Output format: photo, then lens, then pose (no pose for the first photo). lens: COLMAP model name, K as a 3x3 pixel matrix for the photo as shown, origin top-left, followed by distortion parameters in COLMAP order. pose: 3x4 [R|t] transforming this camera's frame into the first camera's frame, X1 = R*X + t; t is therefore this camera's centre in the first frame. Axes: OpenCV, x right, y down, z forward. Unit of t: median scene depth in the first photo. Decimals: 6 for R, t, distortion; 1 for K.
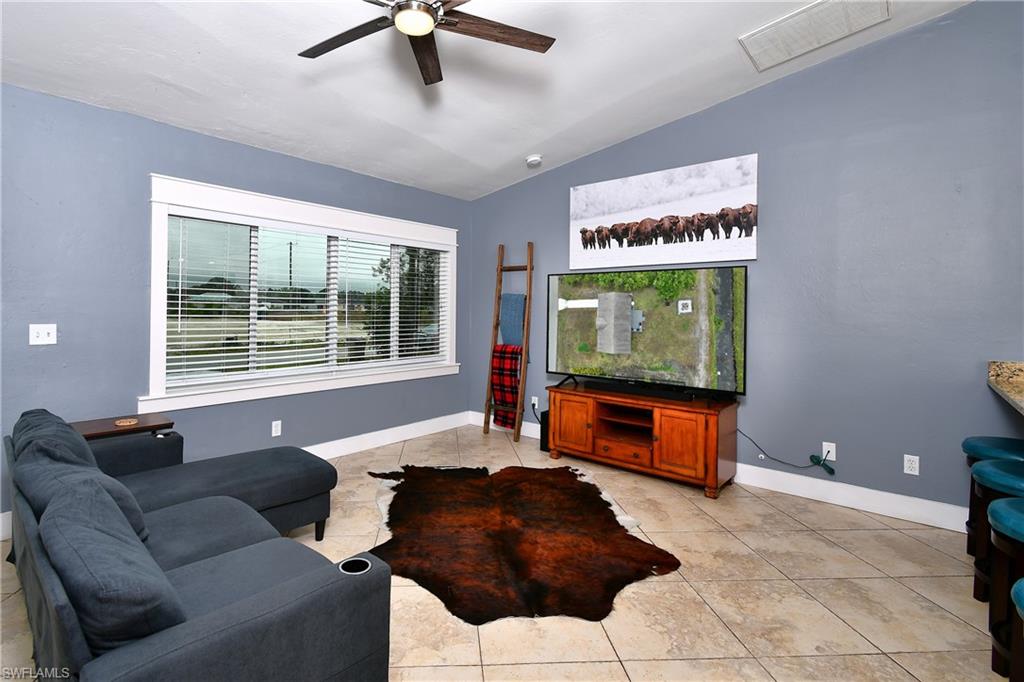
lens RADIAL K [[505.0, 0, 509.4], [0, 505.0, 336.2], [0, 0, 1]] dist [0.004856, 0.000988]
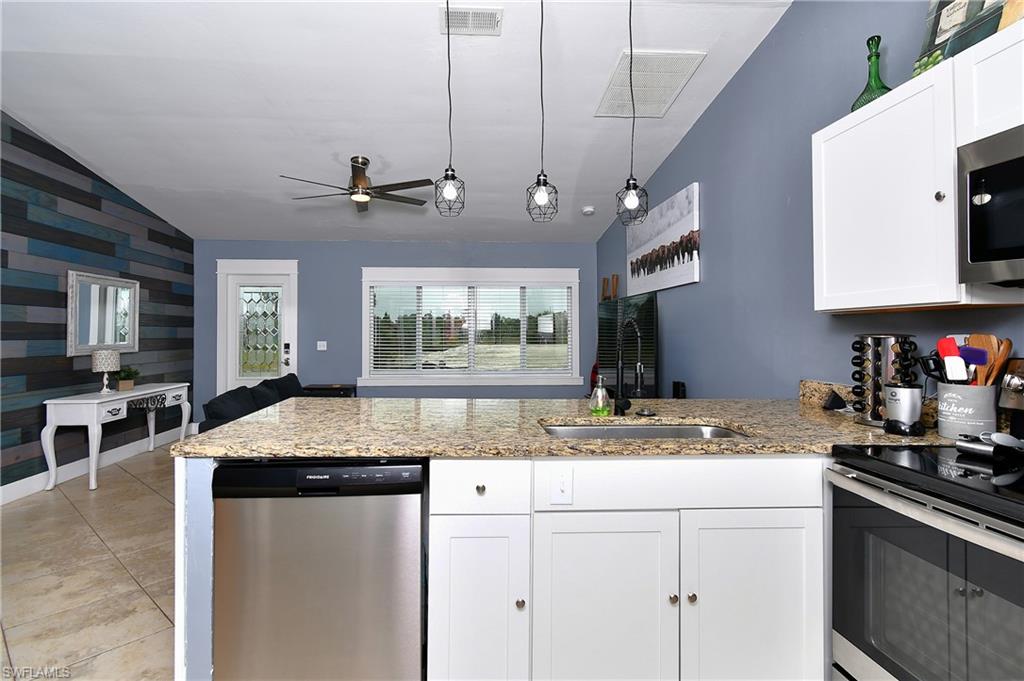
lens RADIAL K [[505.0, 0, 481.4], [0, 505.0, 324.6], [0, 0, 1]] dist [0.004856, 0.000988]
pose [[0.686990, -0.021649, -0.726345, 0.823473], [-0.029145, 0.997931, -0.057310, 0.006907], [0.726082, 0.060541, 0.684937, -0.020113]]
